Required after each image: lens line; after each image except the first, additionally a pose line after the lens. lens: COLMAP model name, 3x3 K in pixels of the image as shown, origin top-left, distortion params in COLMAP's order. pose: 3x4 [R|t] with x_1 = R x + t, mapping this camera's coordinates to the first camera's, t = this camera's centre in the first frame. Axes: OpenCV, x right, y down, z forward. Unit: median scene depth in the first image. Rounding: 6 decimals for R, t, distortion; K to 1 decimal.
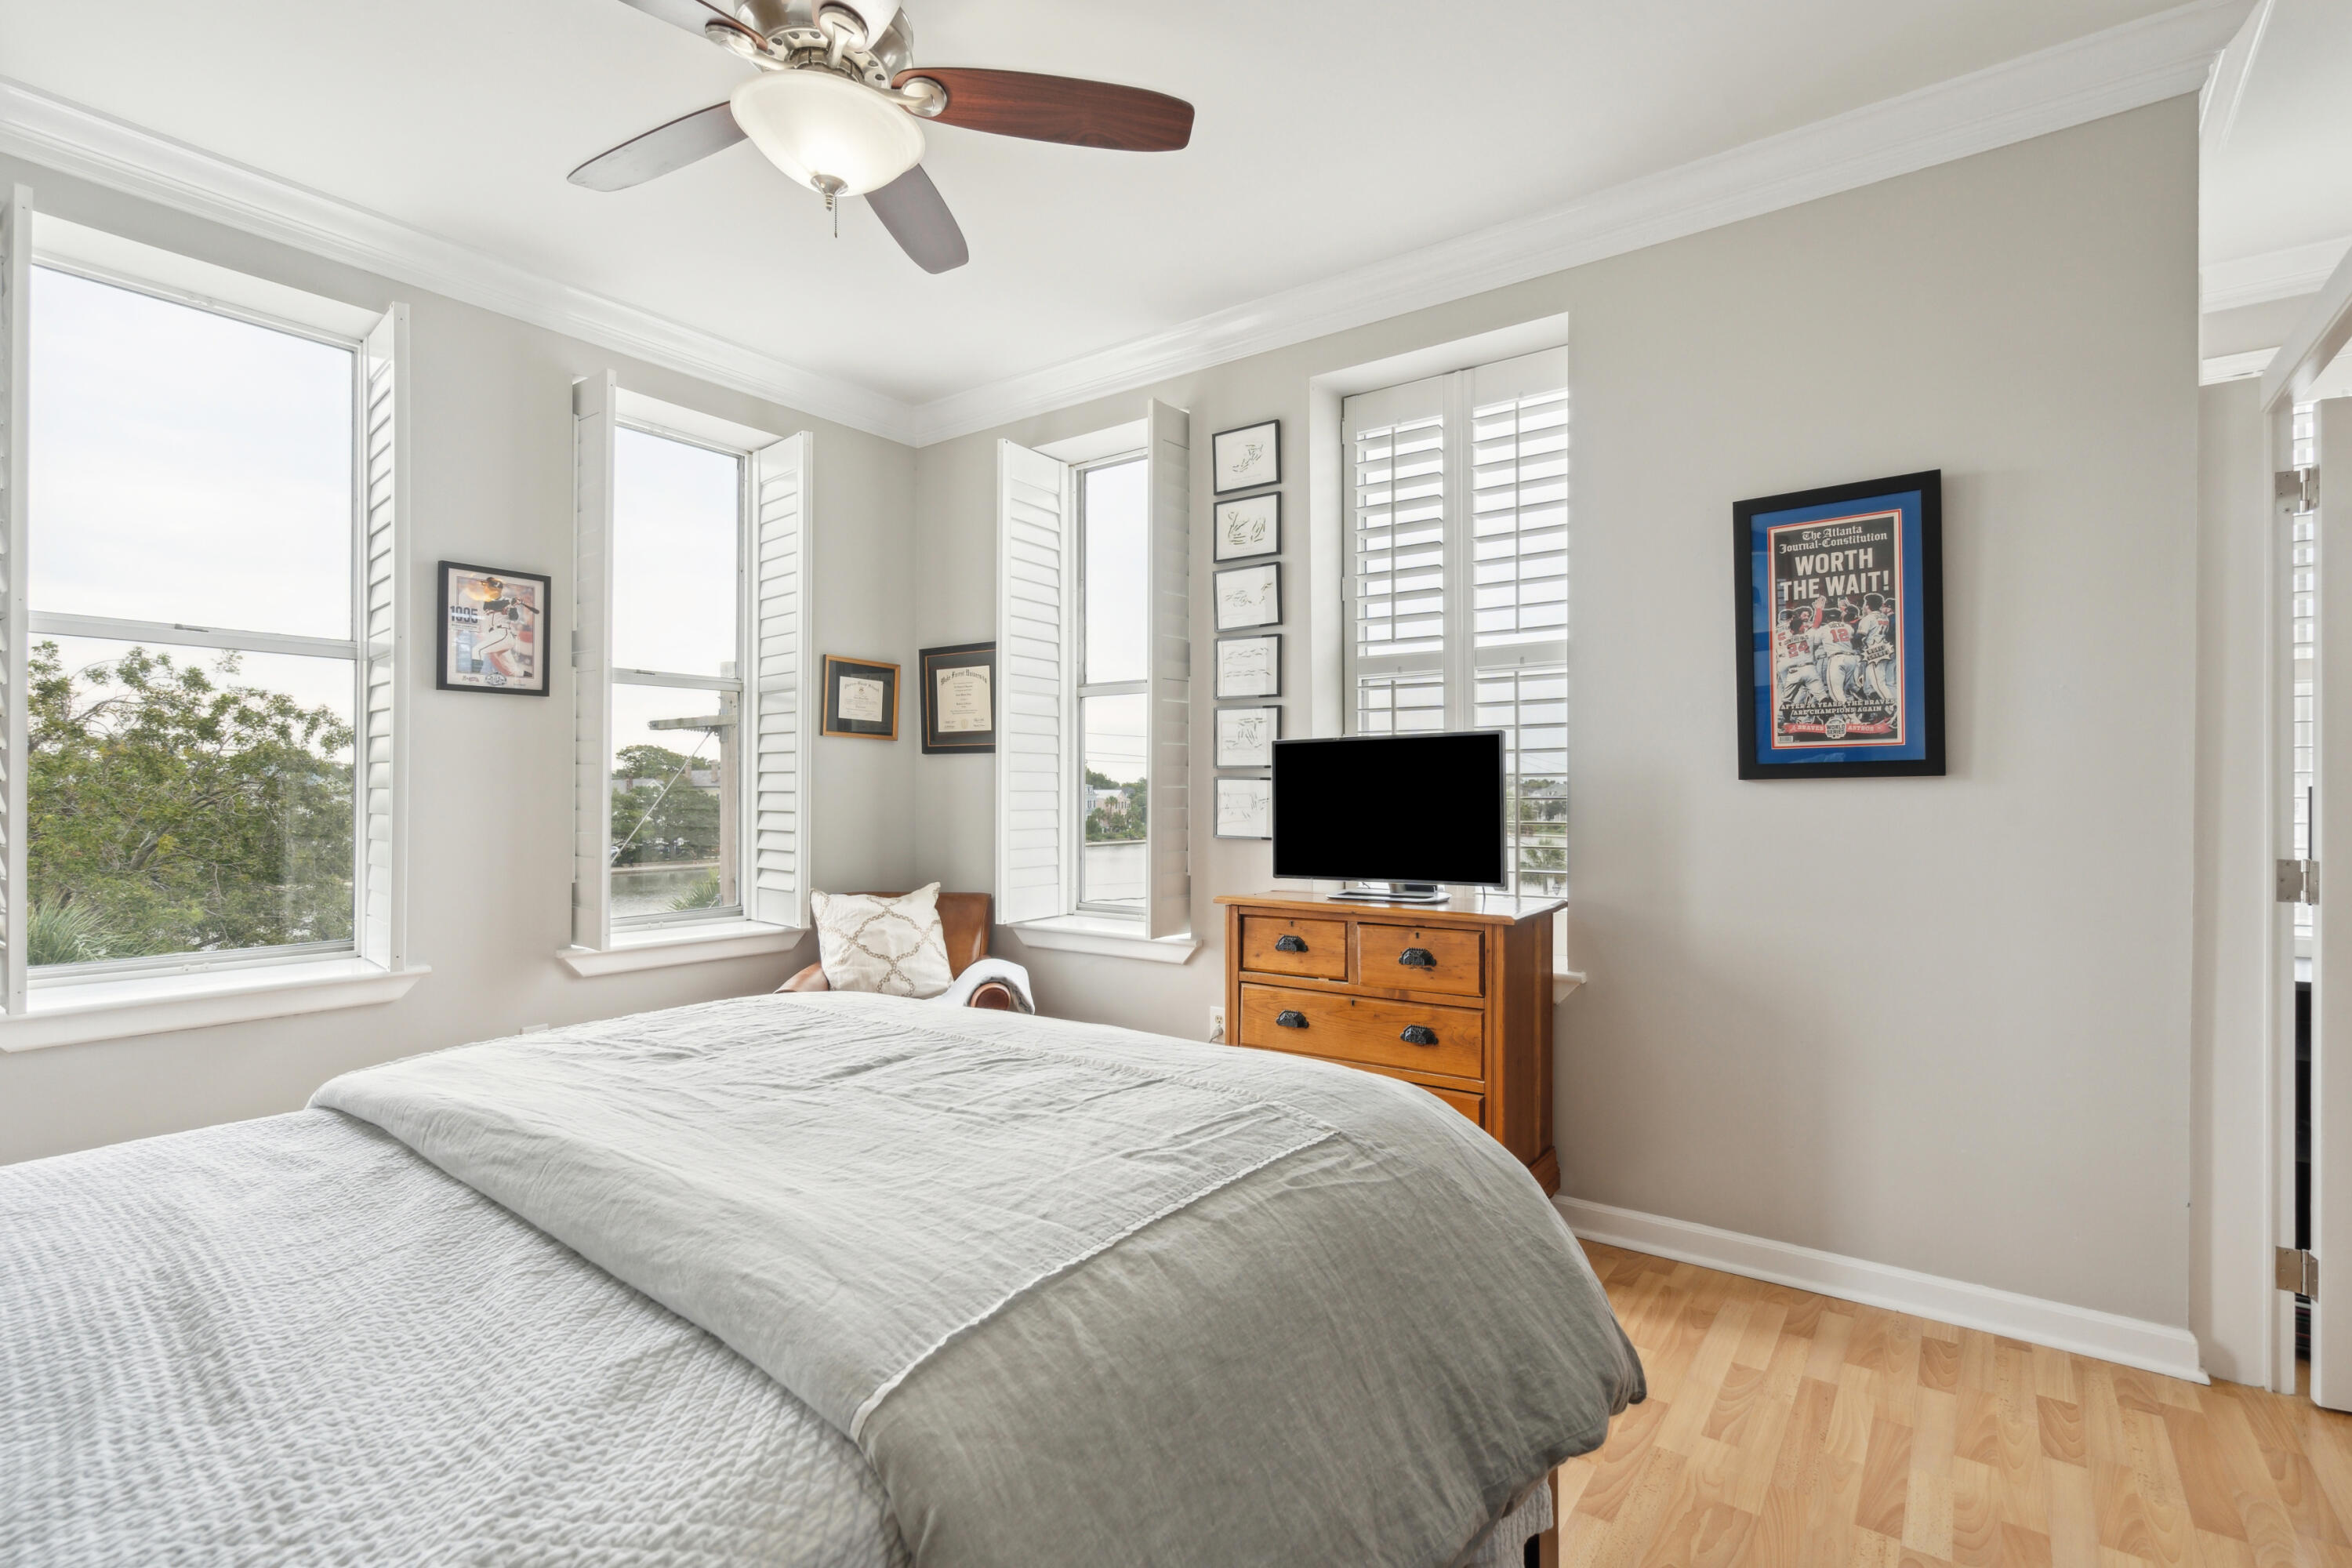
lens RADIAL K [[1083.4, 0, 1185.7], [0, 1083.4, 791.4], [0, 0, 1]] dist [-0.008886, 0.003746]
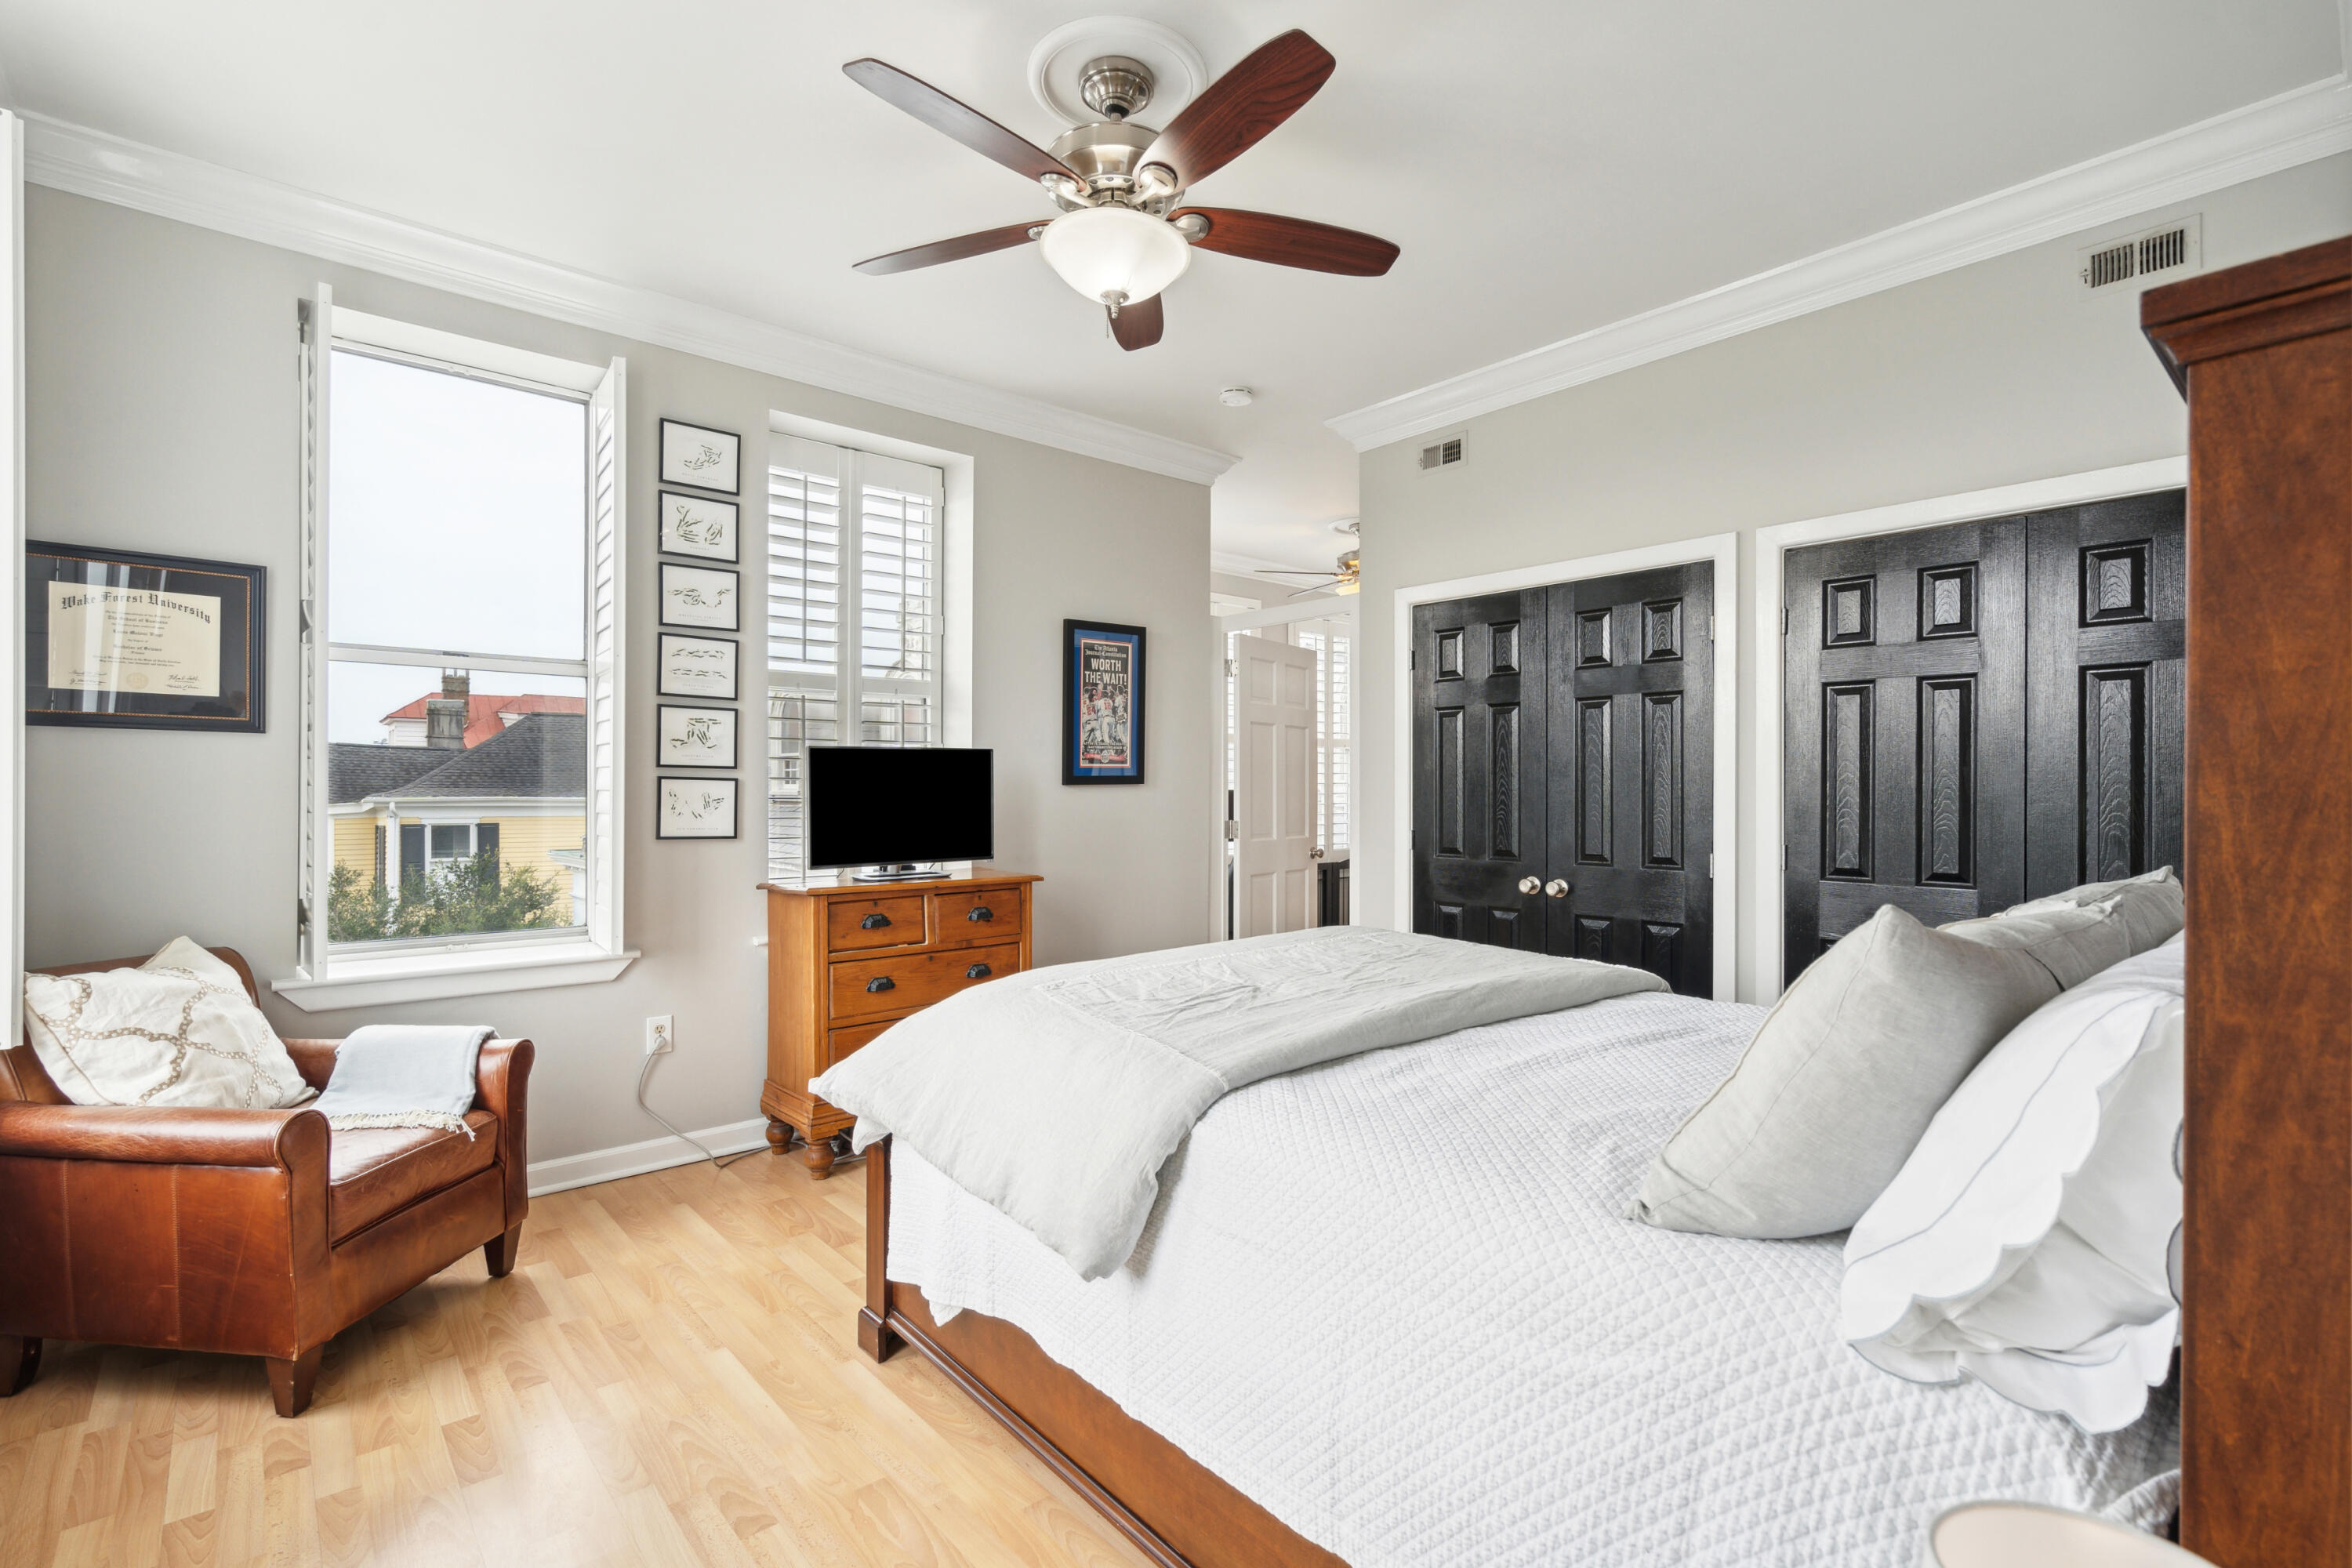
lens RADIAL K [[1083.4, 0, 1169.1], [0, 1083.4, 778.3], [0, 0, 1]] dist [-0.008886, 0.003746]
pose [[0.217492, 0.007258, 0.976035, -1.083741], [-0.006307, 0.999962, -0.006031, -0.011535], [-0.976042, -0.004844, 0.217529, 0.473322]]
